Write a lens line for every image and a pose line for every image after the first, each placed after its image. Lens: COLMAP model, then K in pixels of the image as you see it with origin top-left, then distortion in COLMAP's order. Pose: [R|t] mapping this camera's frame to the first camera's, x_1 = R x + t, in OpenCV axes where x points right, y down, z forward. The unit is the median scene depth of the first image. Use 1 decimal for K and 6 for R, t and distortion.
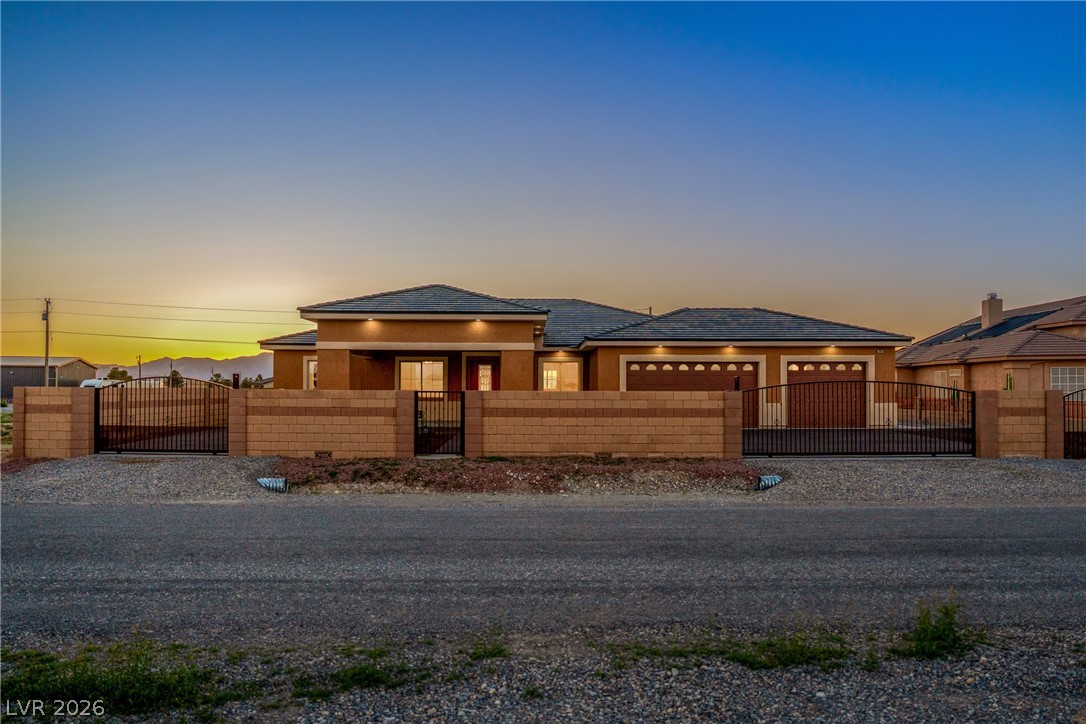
lens RADIAL K [[805.4, 0, 531.7], [0, 805.4, 358.7], [0, 0, 1]] dist [-0.032649, -0.007699]
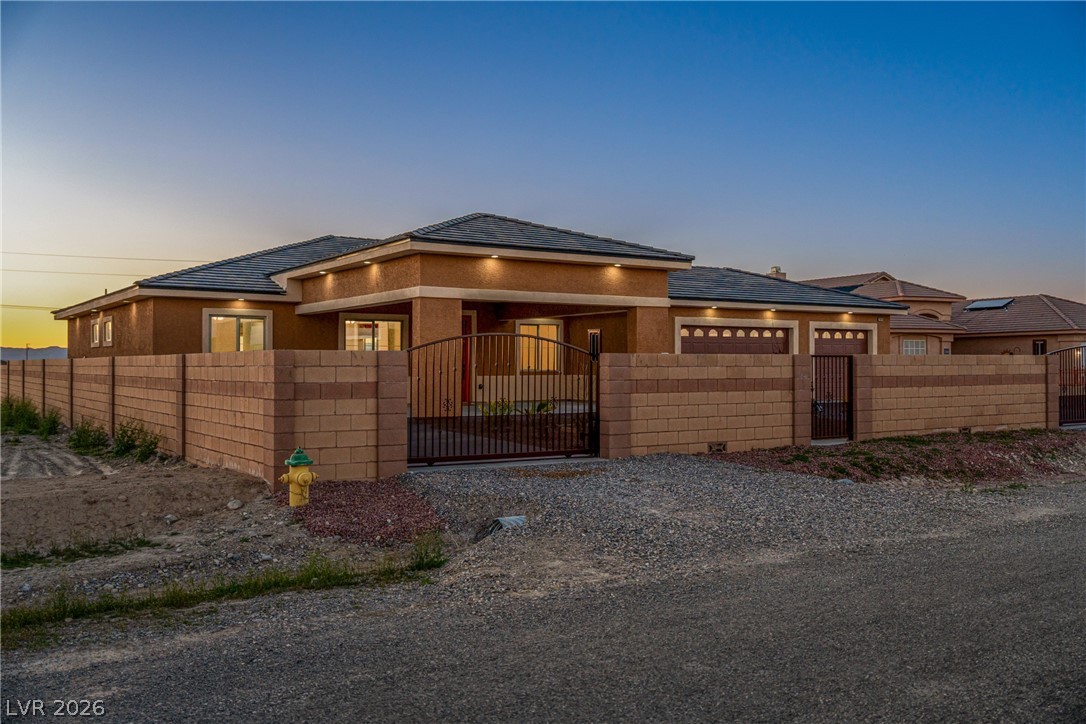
lens RADIAL K [[950.4, 0, 553.7], [0, 950.4, 360.6], [0, 0, 1]] dist [0.041411, 0.001569]
pose [[0.828237, -0.003516, 0.560367, -0.606856], [-0.012339, 0.999623, 0.024508, 0.019662], [-0.560243, -0.027213, 0.827881, 0.297665]]
